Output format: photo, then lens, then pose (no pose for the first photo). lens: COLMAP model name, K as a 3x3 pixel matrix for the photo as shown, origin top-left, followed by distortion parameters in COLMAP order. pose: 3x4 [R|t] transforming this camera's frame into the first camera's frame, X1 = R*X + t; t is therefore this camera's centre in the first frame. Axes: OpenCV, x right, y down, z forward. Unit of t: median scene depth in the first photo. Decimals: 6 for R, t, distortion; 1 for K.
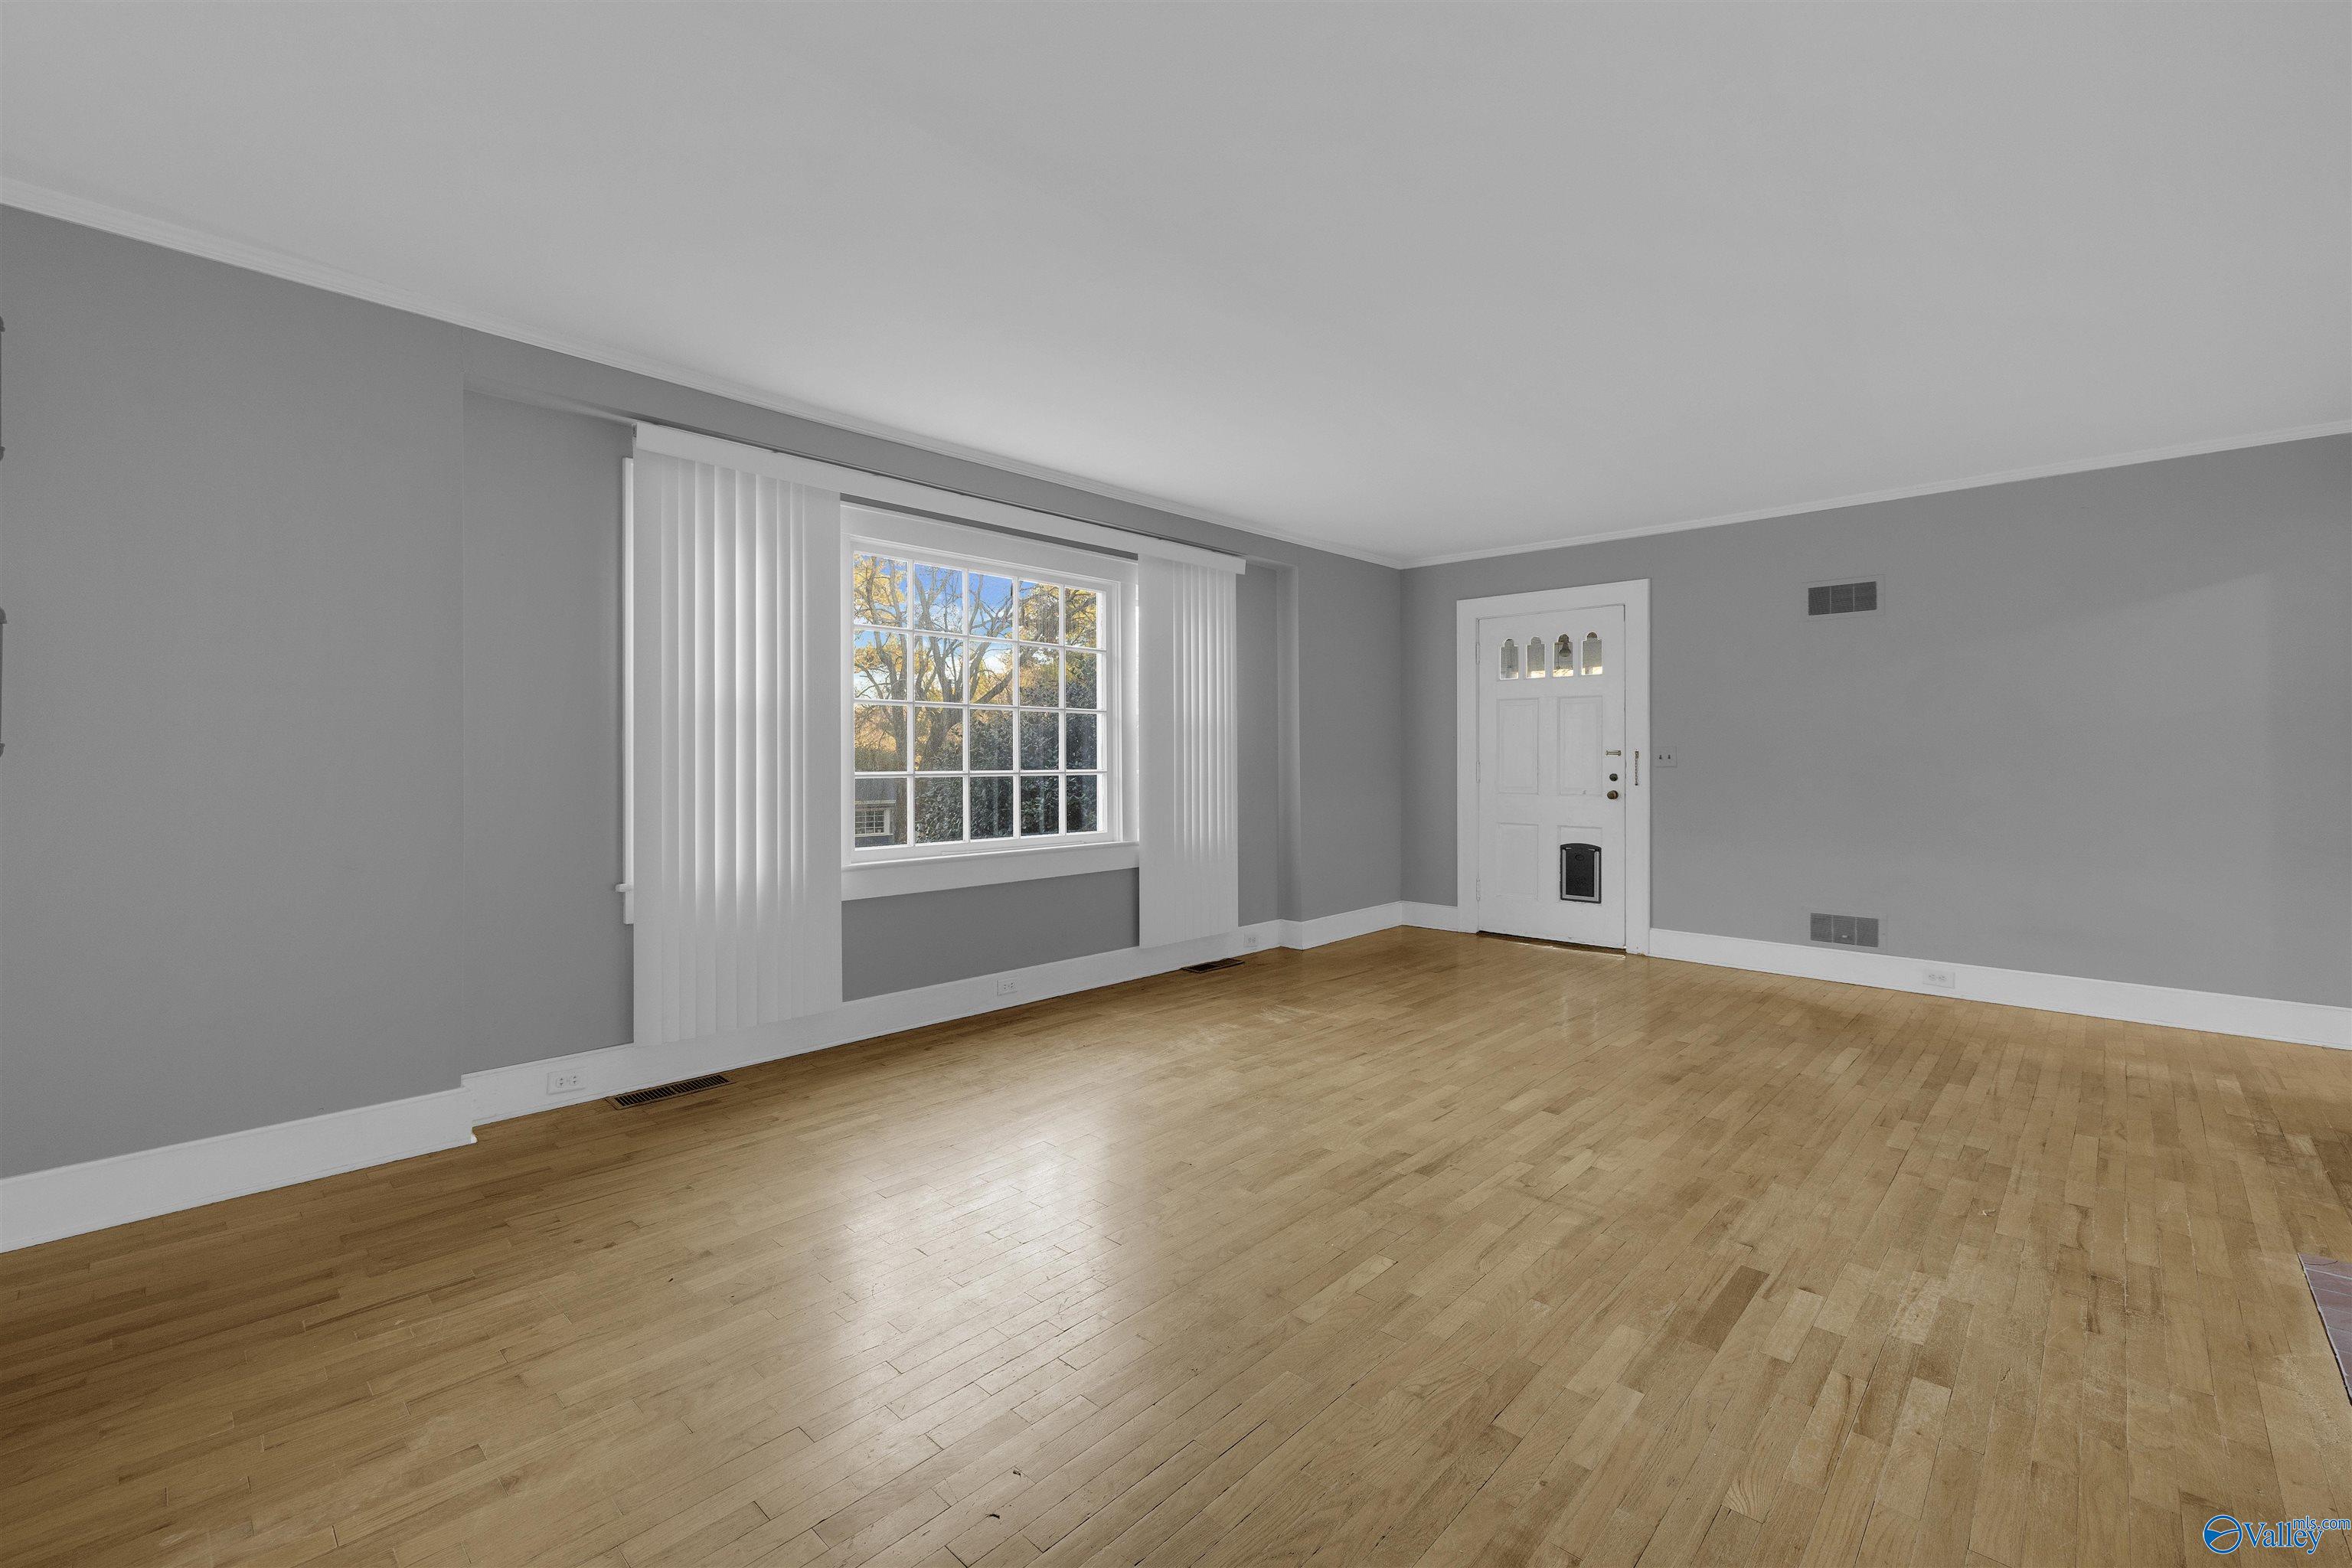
lens RADIAL K [[996.4, 0, 1184.6], [0, 996.4, 759.3], [0, 0, 1]] dist [0.002113, 0.000251]
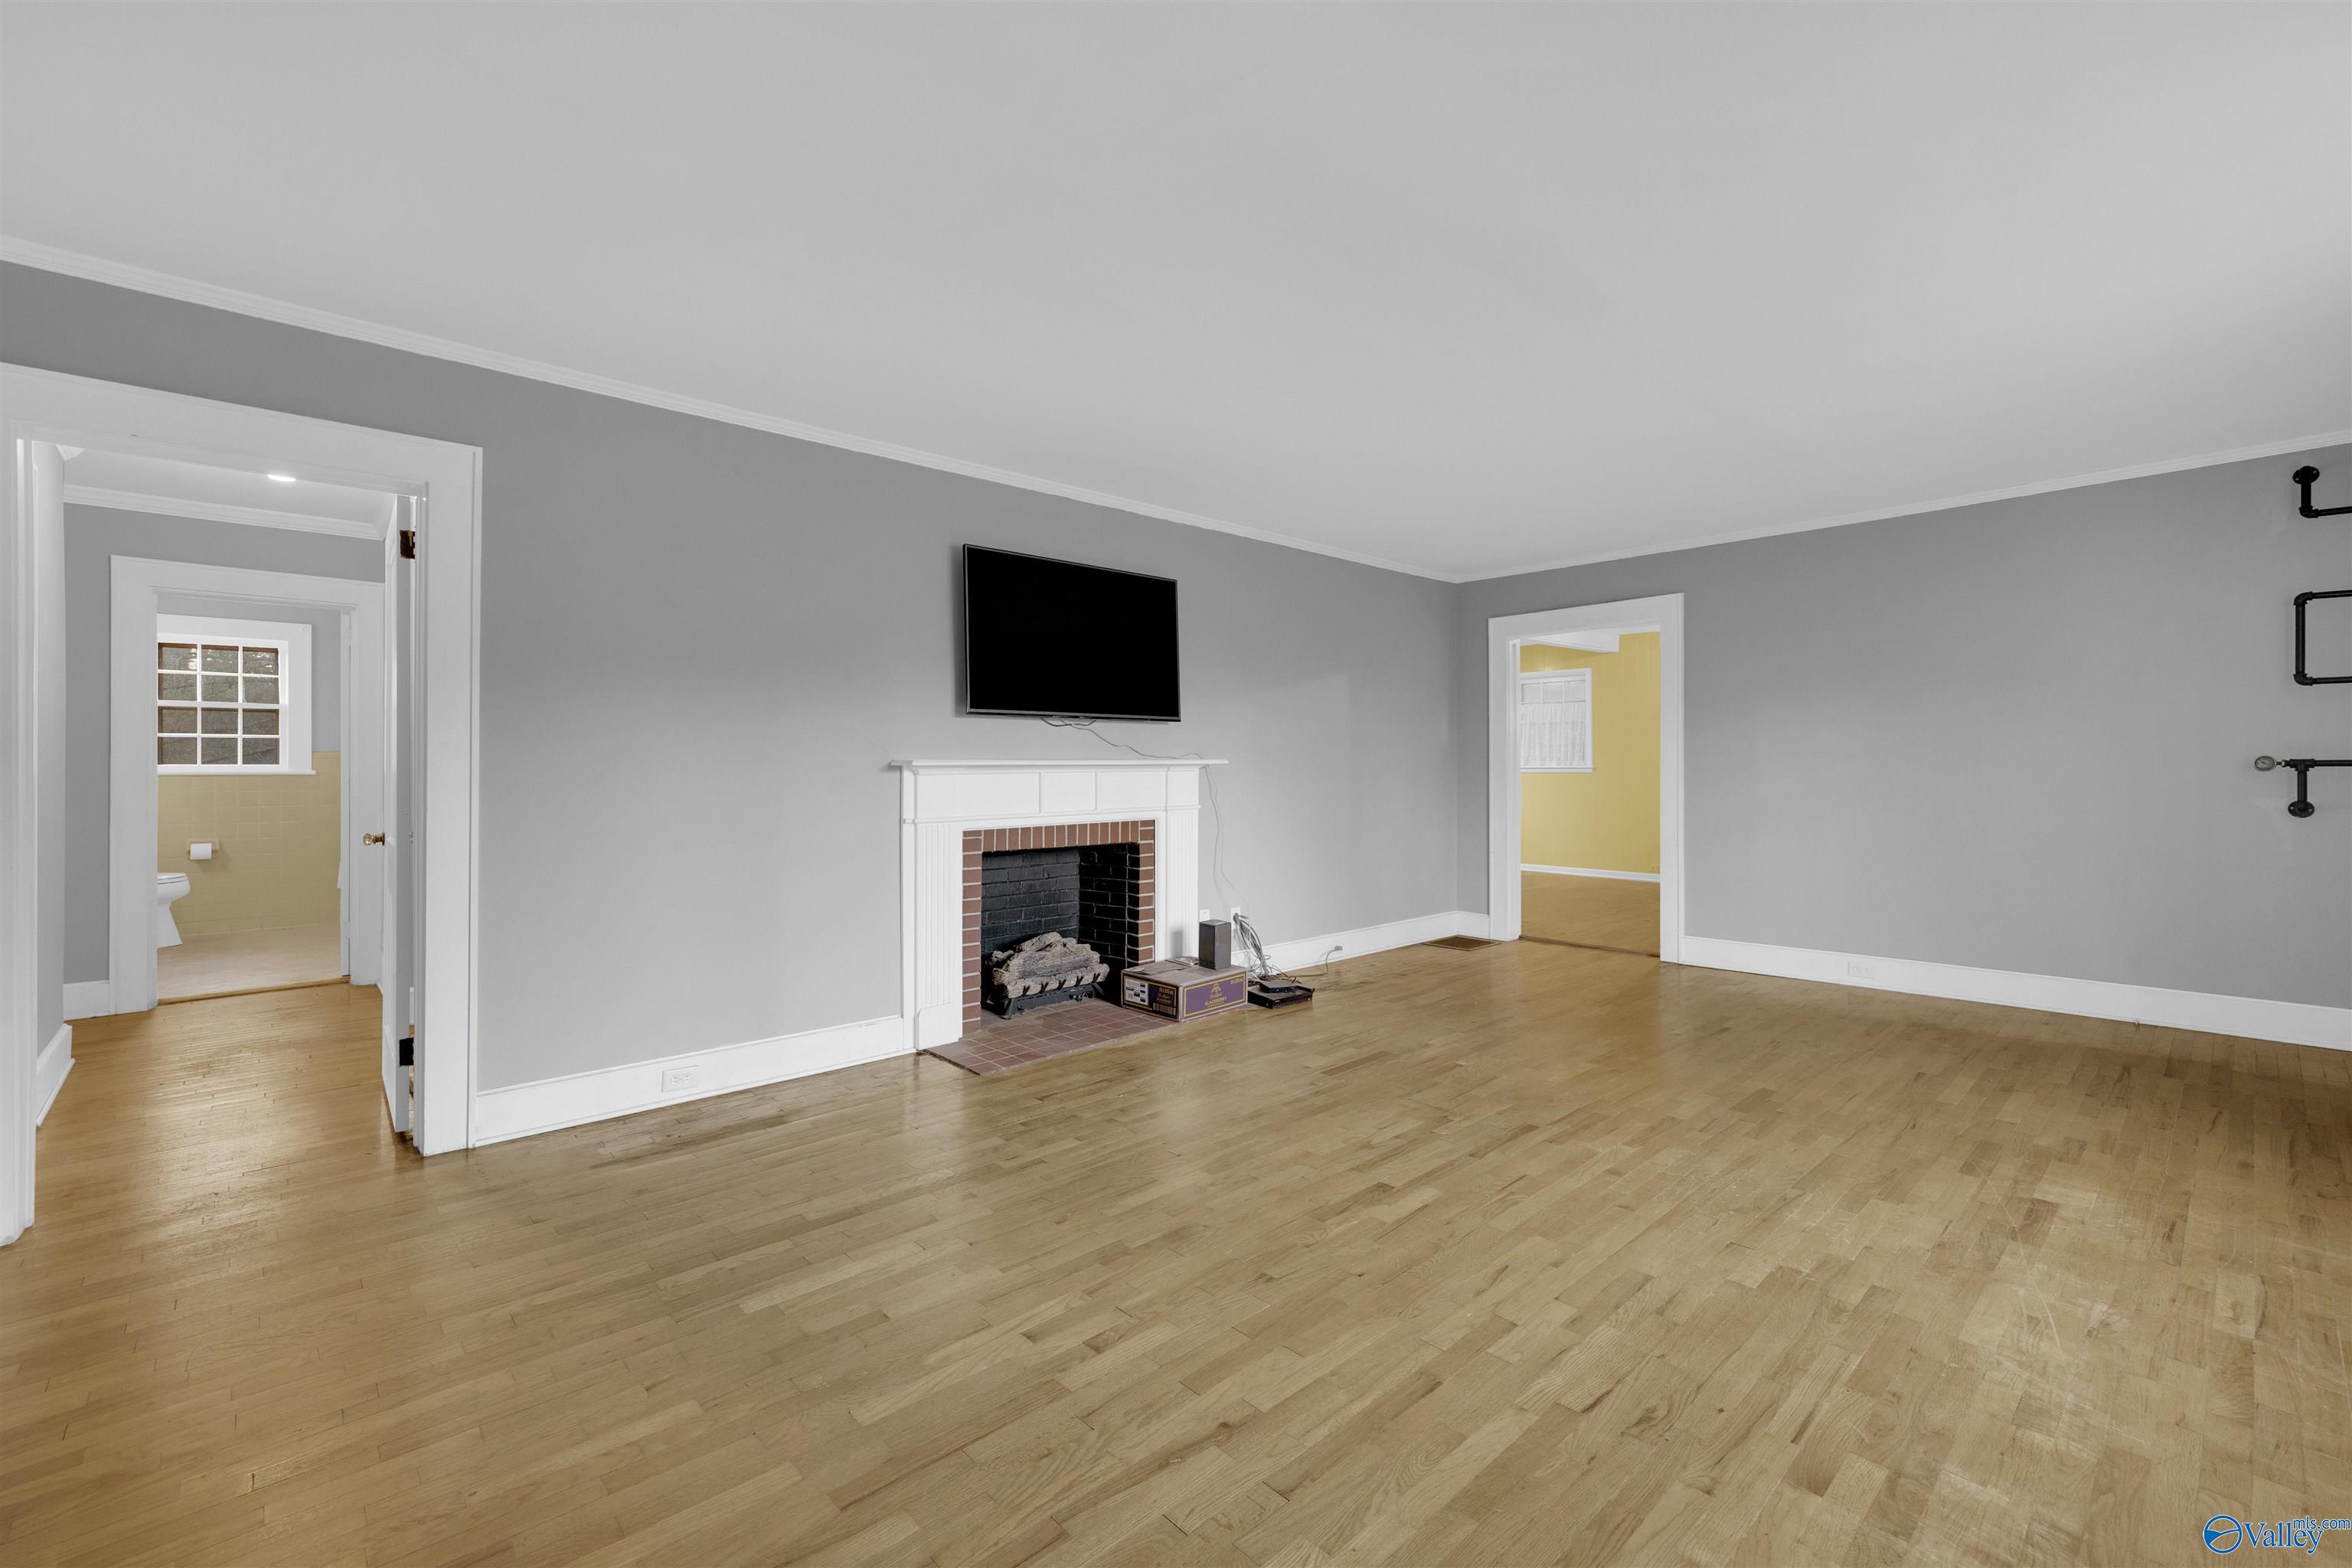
lens RADIAL K [[996.4, 0, 1184.6], [0, 996.4, 759.3], [0, 0, 1]] dist [0.002113, 0.000251]
pose [[-0.997505, 0.006658, 0.070280, 0.542001], [0.006727, 0.999977, 0.000747, -0.015344], [-0.070274, 0.001218, -0.997527, 2.120056]]
